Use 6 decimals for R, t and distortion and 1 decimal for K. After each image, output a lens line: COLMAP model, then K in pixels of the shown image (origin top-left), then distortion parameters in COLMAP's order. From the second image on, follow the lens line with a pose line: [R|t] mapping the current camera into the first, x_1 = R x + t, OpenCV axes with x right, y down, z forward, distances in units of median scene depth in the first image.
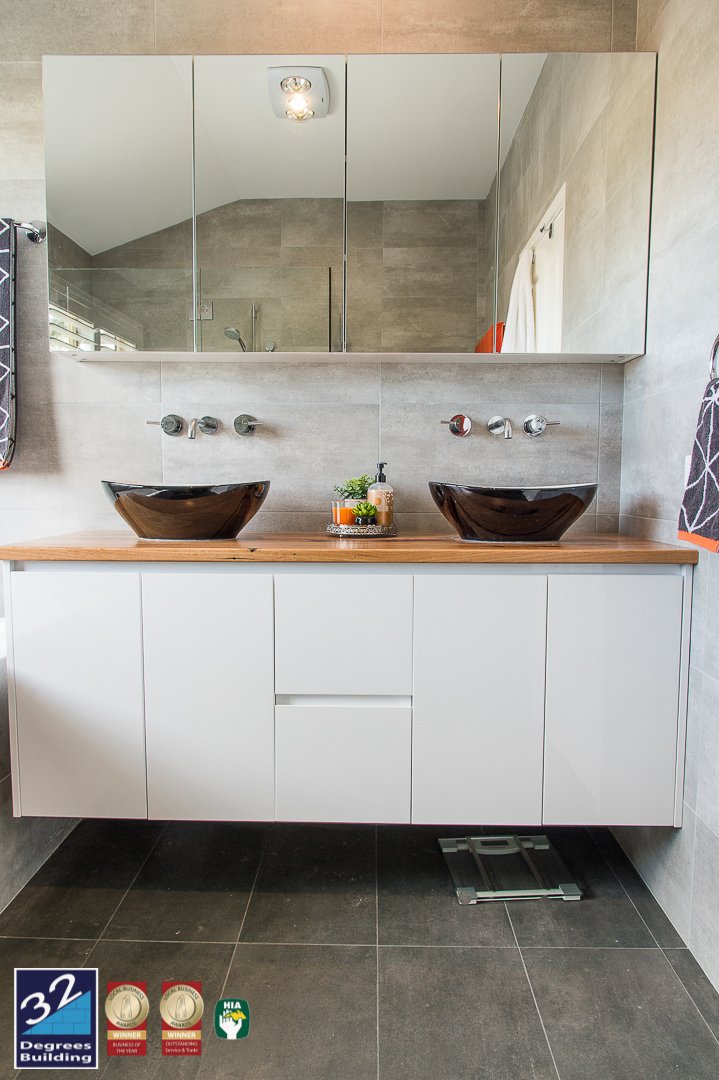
lens RADIAL K [[720.3, 0, 362.0], [0, 720.3, 531.0], [0, 0, 1]] dist [0.005766, -0.008612]
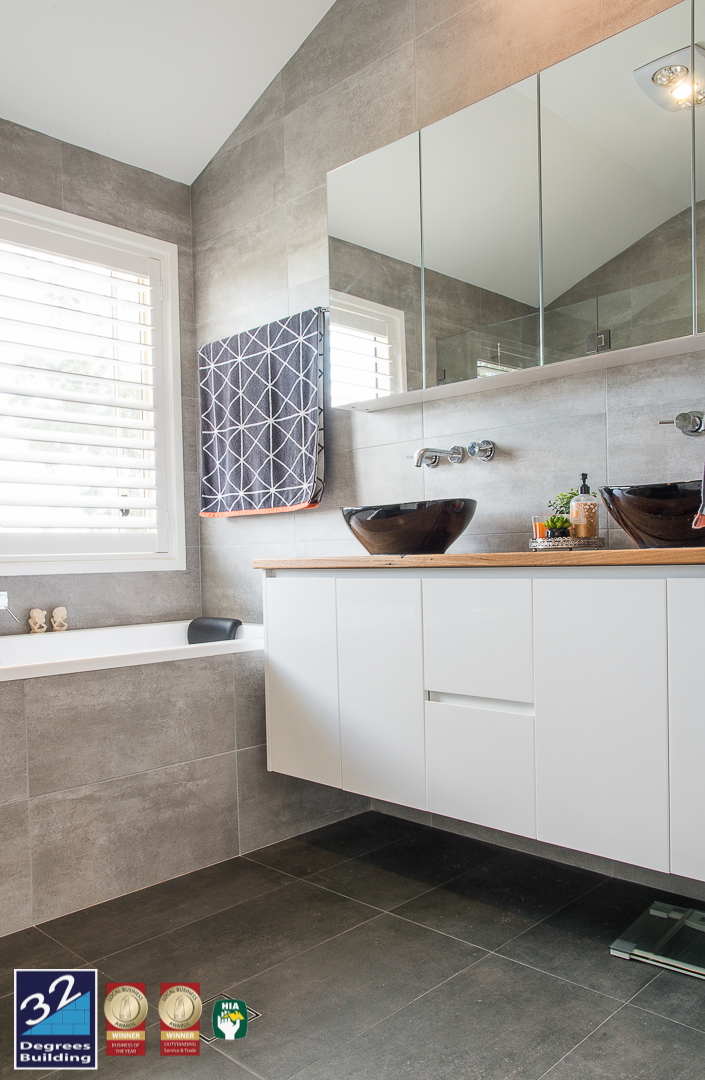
lens RADIAL K [[836.3, 0, 352.8], [0, 836.3, 546.5], [0, 0, 1]] dist [0.016586, 0.001906]
pose [[0.728710, -0.029789, -0.684175, 0.560179], [-0.020270, 0.997678, -0.065028, 0.079797], [0.684523, 0.061255, 0.726413, -0.002084]]
